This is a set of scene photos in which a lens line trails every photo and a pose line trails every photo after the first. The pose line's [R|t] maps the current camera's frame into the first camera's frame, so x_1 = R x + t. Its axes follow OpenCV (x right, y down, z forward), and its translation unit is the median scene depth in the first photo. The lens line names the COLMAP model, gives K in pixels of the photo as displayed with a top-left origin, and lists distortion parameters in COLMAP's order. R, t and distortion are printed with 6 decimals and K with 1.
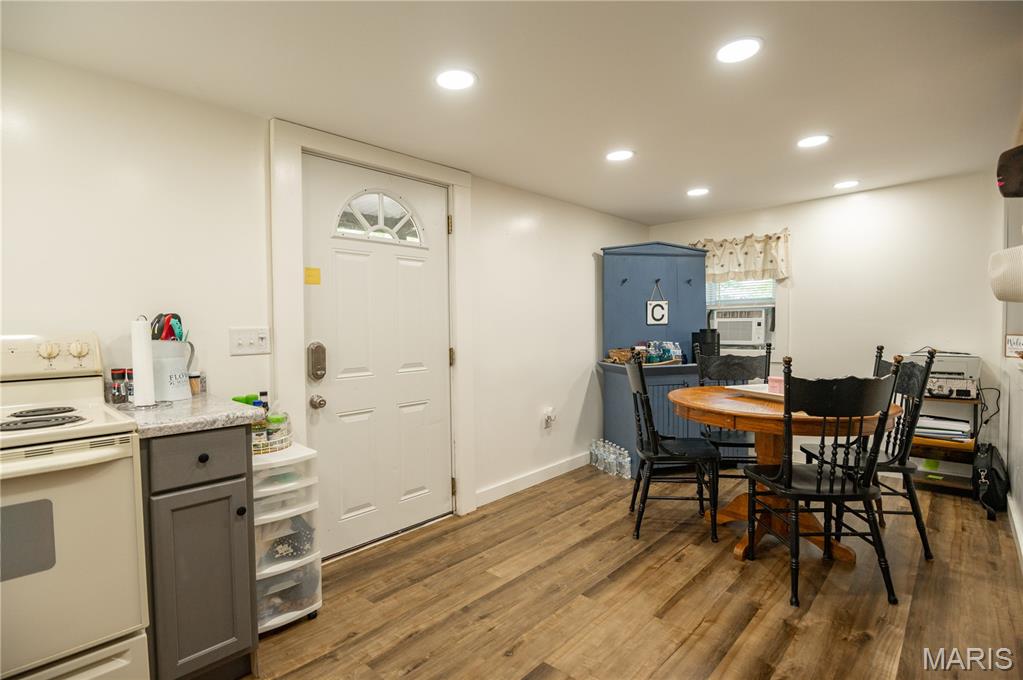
lens RADIAL K [[491.6, 0, 511.5], [0, 491.6, 340.0], [0, 0, 1]] dist [0.000139, 0.000001]
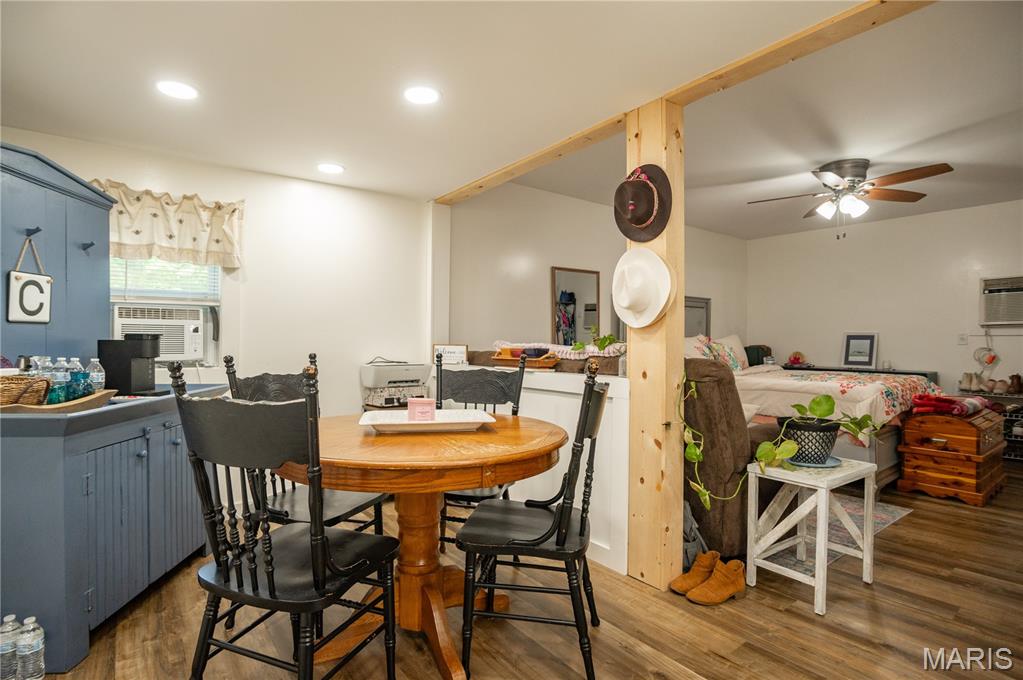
lens RADIAL K [[496.0, 0, 511.5], [0, 496.0, 340.0], [0, 0, 1]] dist [-0.015942, -0.000118]
pose [[0.185238, 0.017712, 0.982534, -0.083643], [0.021420, 0.999527, -0.022056, 0.006103], [-0.982460, 0.025132, 0.184771, 0.448807]]
